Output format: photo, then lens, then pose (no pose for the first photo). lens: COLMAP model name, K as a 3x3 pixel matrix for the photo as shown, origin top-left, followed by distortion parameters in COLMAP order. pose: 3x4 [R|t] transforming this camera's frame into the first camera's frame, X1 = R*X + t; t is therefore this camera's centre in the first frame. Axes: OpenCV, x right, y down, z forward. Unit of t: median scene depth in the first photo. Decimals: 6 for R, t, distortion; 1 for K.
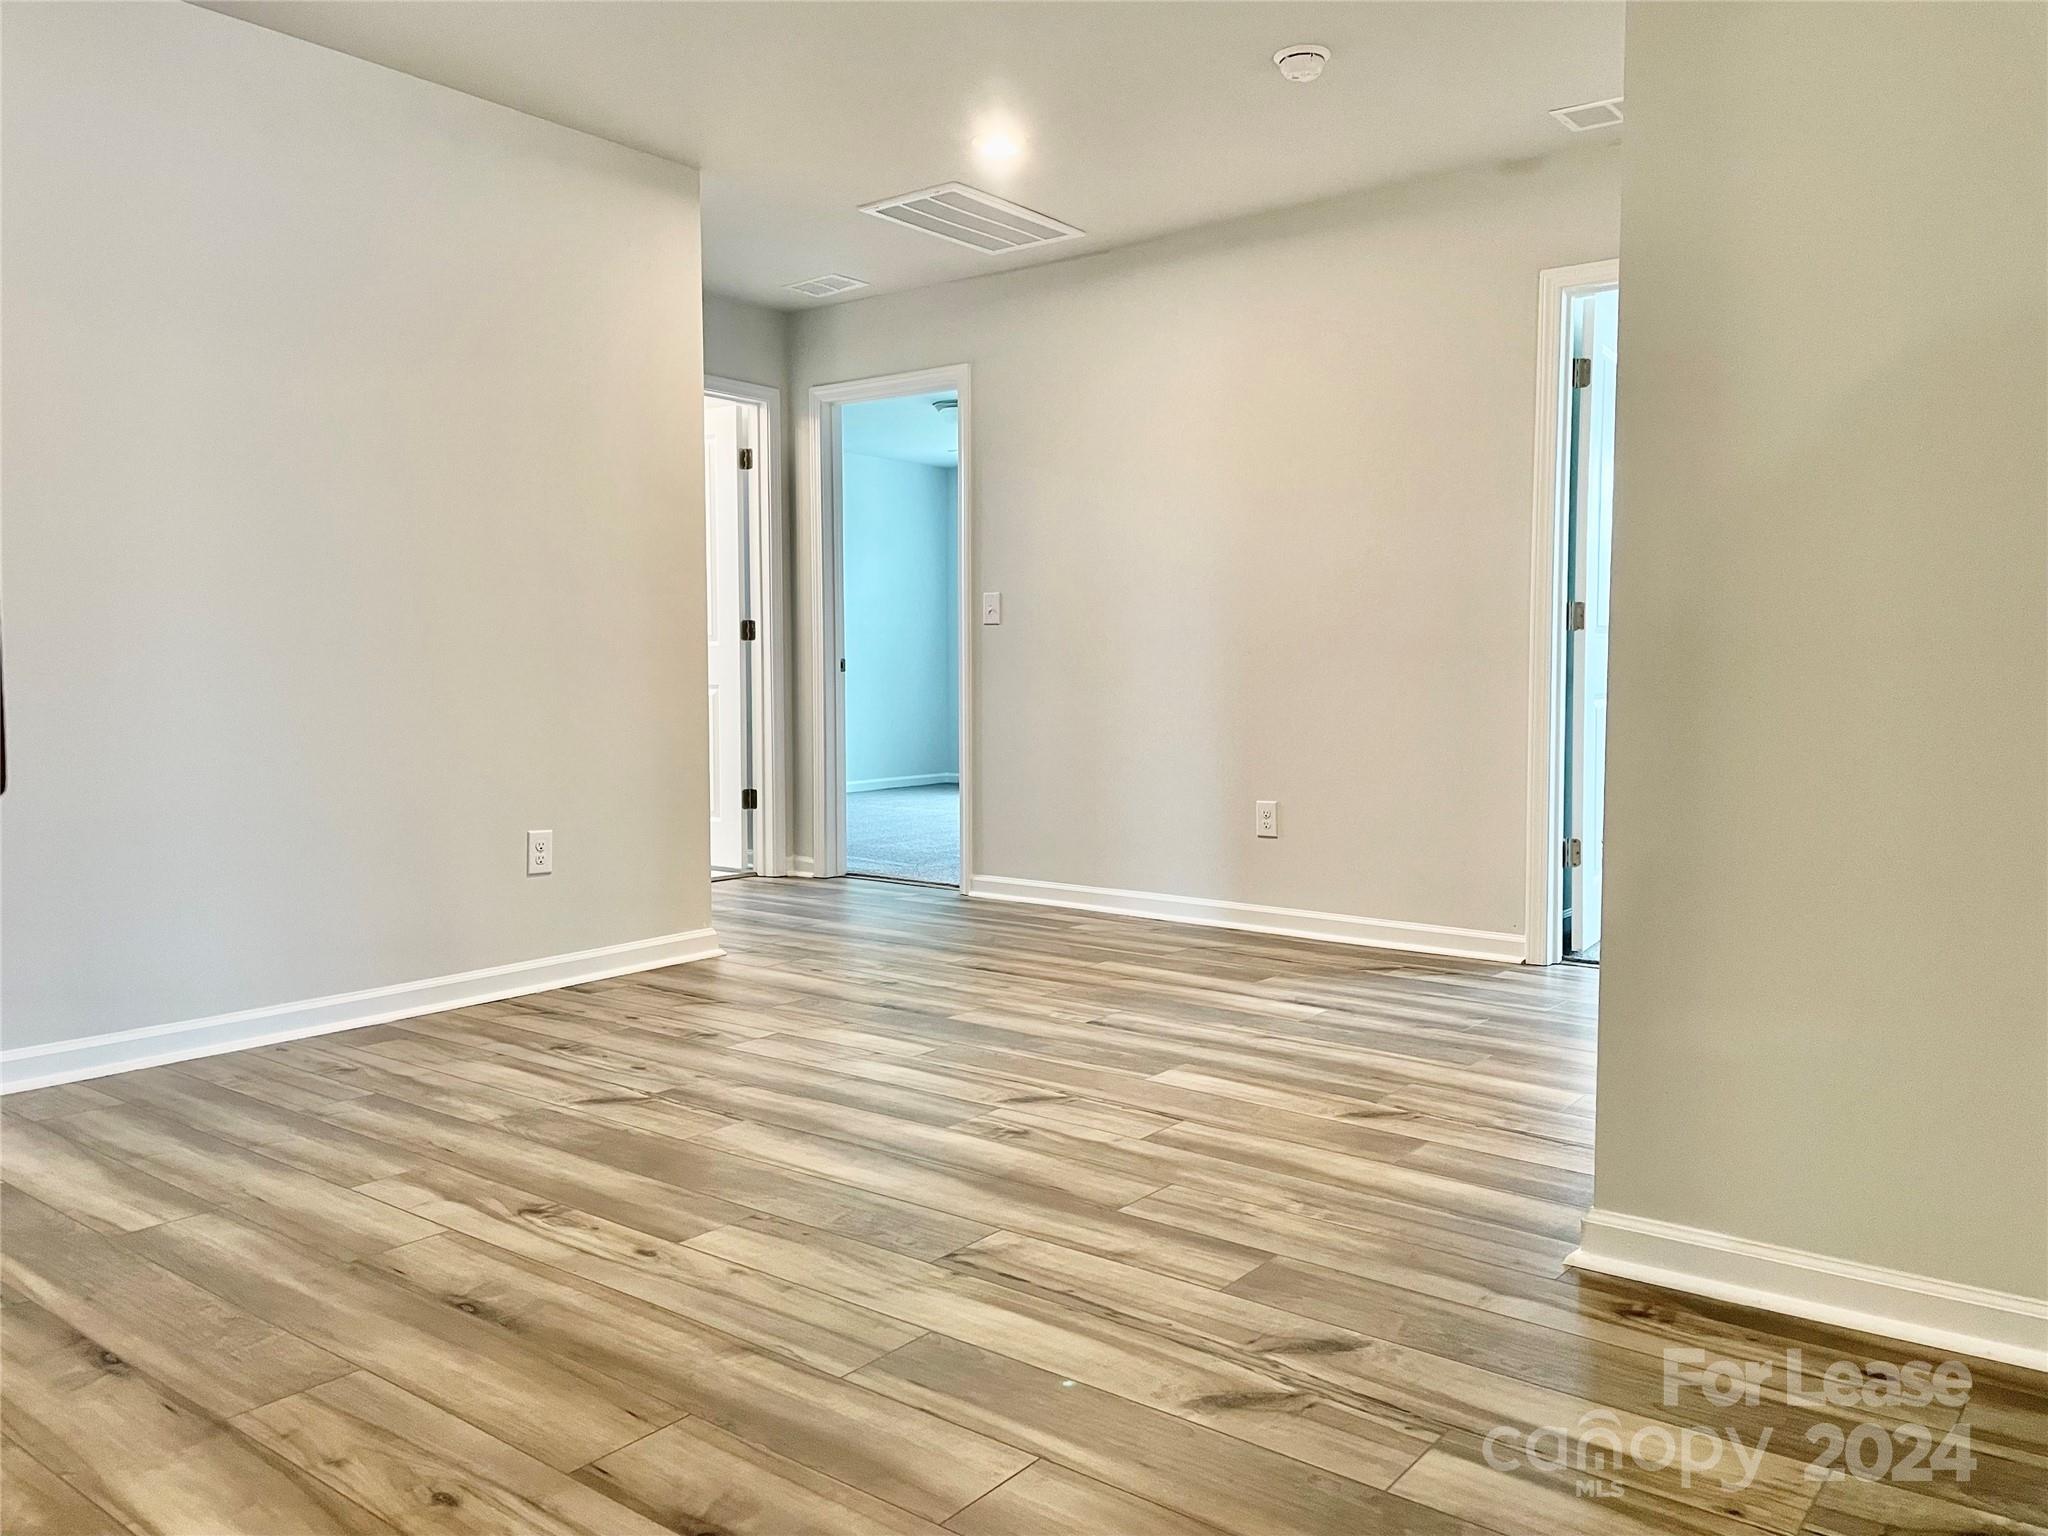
lens RADIAL K [[1535.7, 0, 1033.6], [0, 1535.7, 761.2], [0, 0, 1]] dist [0.095933, -0.132333]
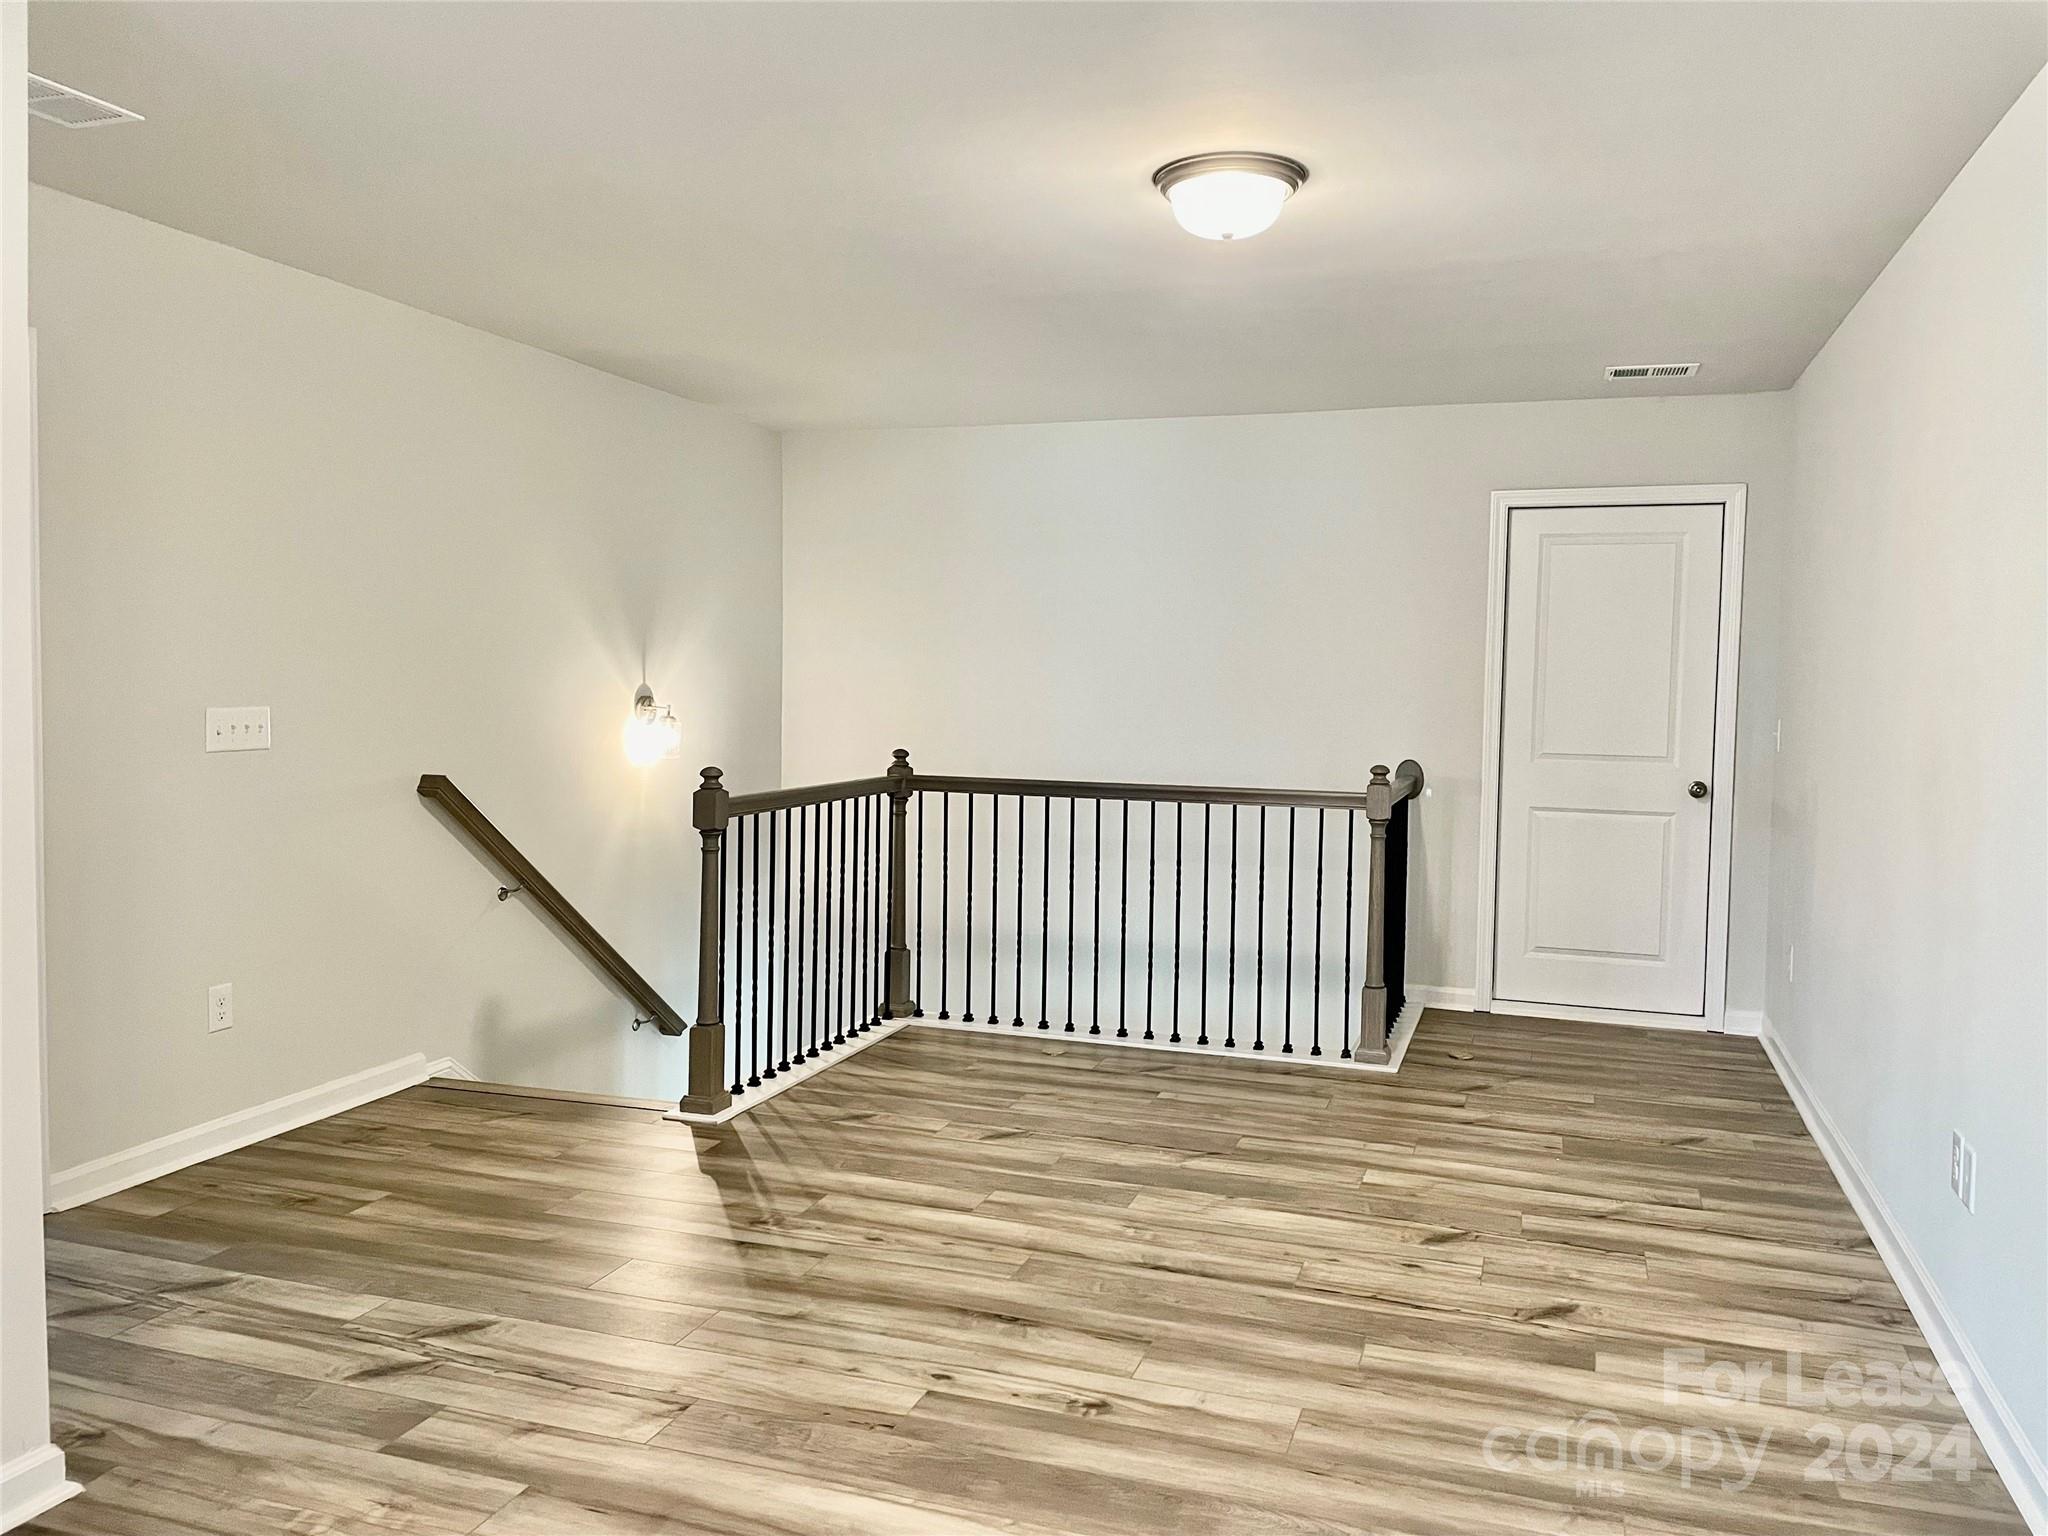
lens RADIAL K [[1535.7, 0, 1033.6], [0, 1535.7, 761.2], [0, 0, 1]] dist [0.095933, -0.132333]
pose [[-0.944480, -0.000895, -0.328569, 0.083415], [-0.039704, 0.992979, 0.111427, -0.302260], [0.326162, 0.118286, -0.937884, 2.130382]]
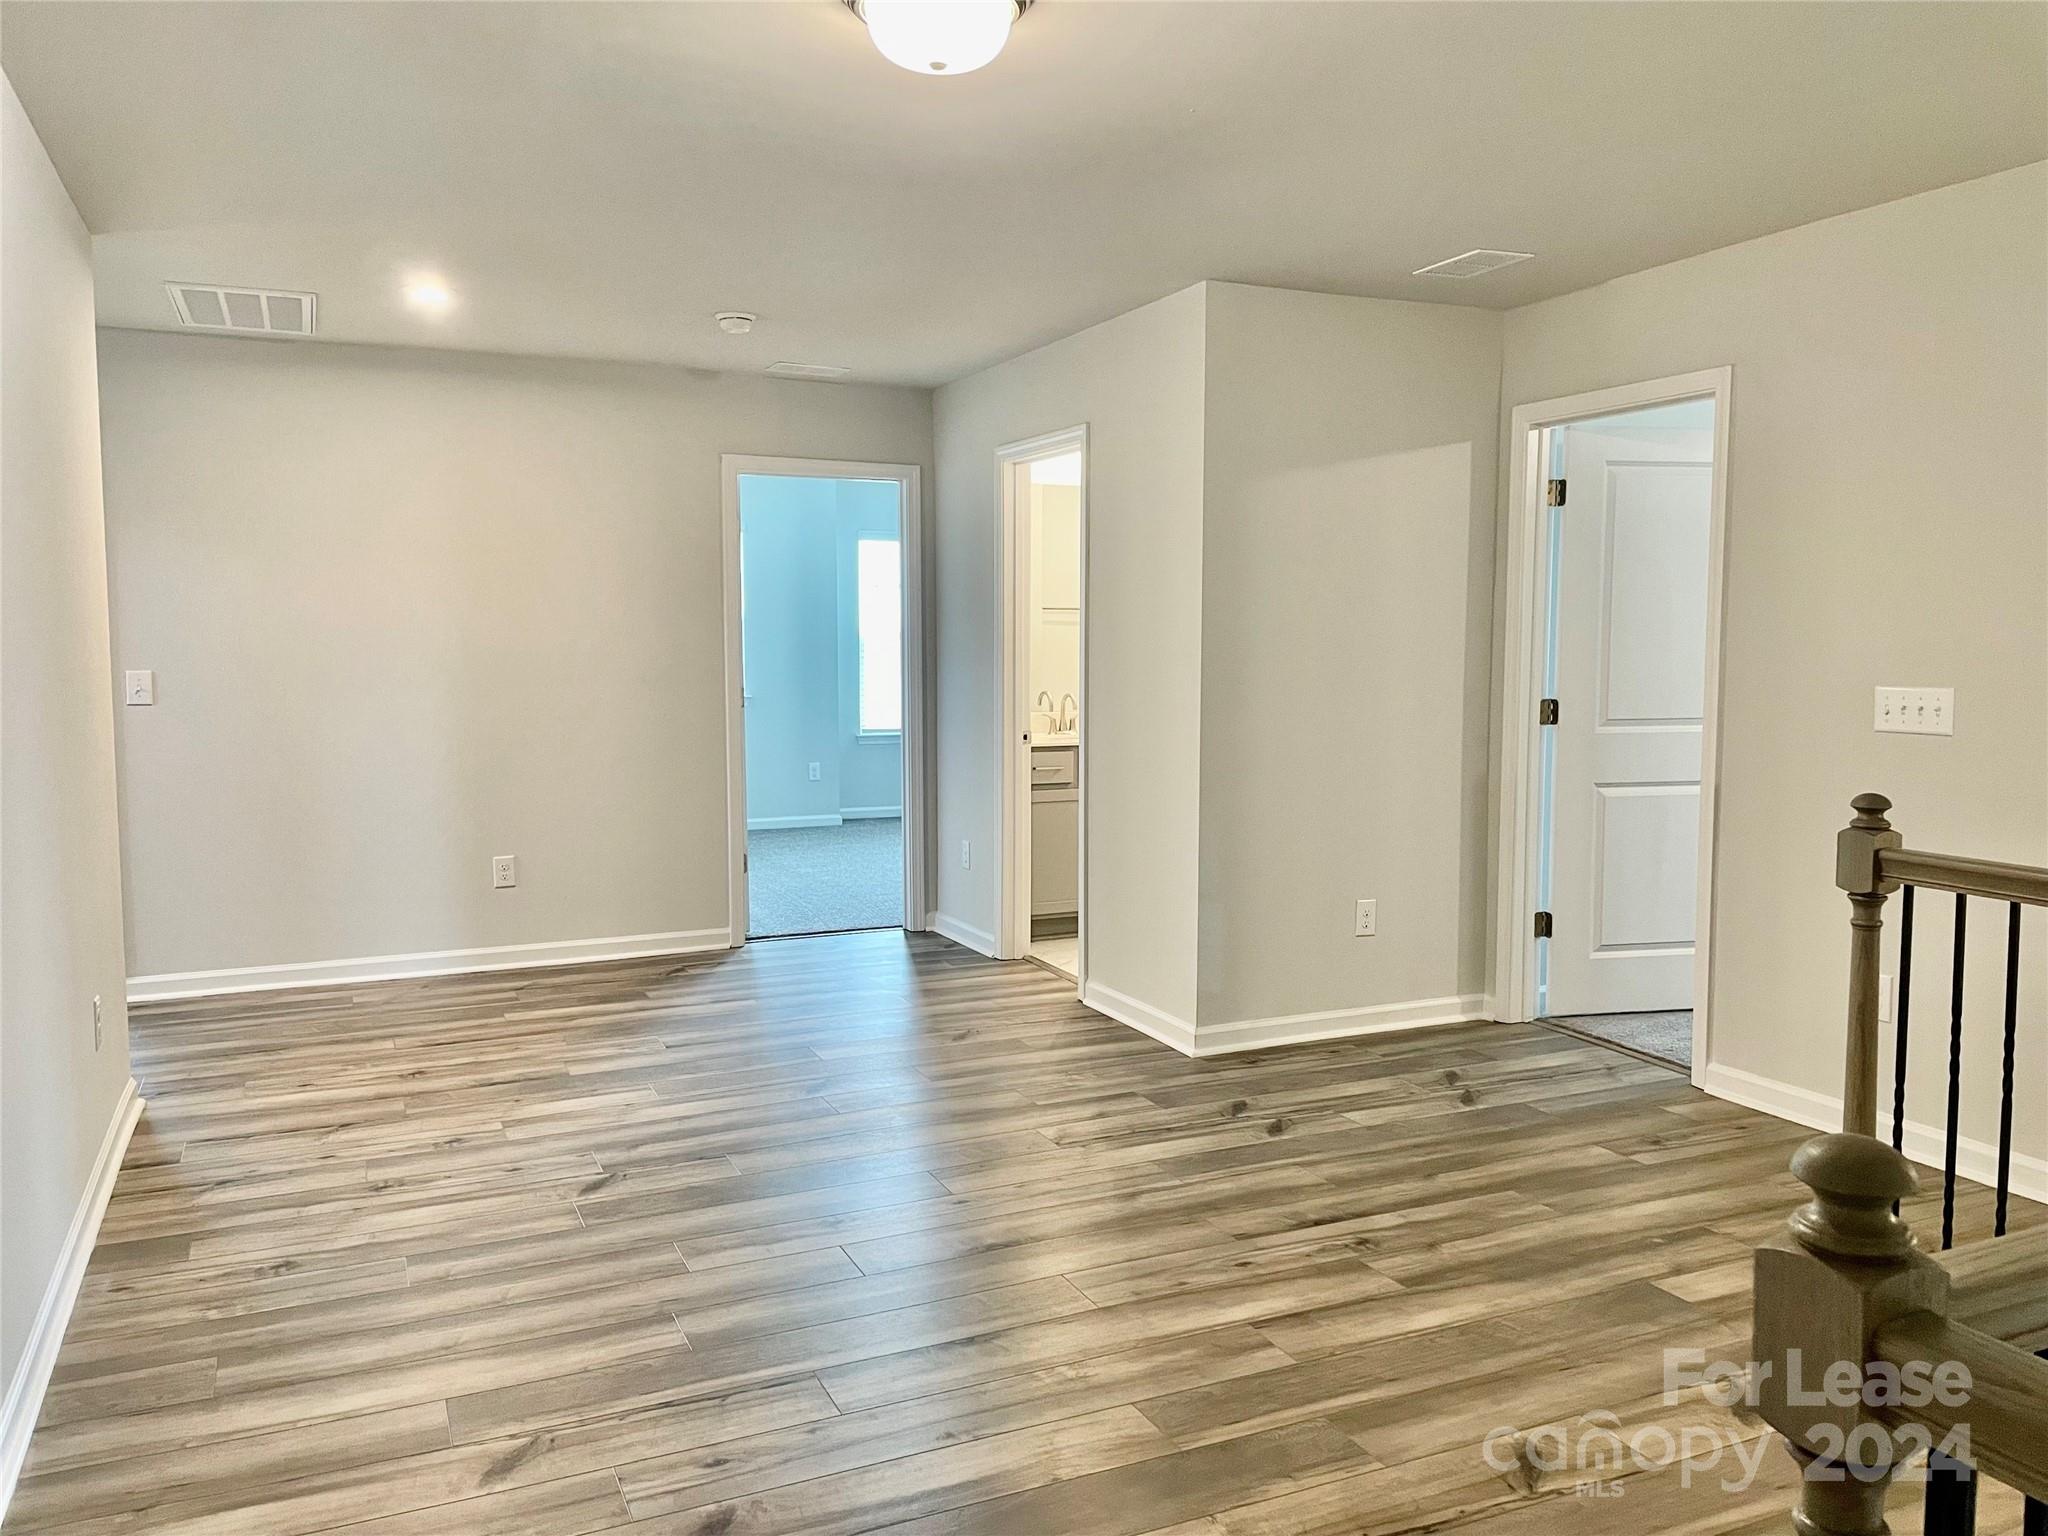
lens RADIAL K [[1535.7, 0, 1033.6], [0, 1535.7, 761.2], [0, 0, 1]] dist [0.095933, -0.132333]
pose [[0.461637, -0.074586, 0.883928, -1.538539], [0.055880, 0.996925, 0.054937, -0.194200], [-0.885307, 0.024033, 0.464385, 0.228333]]
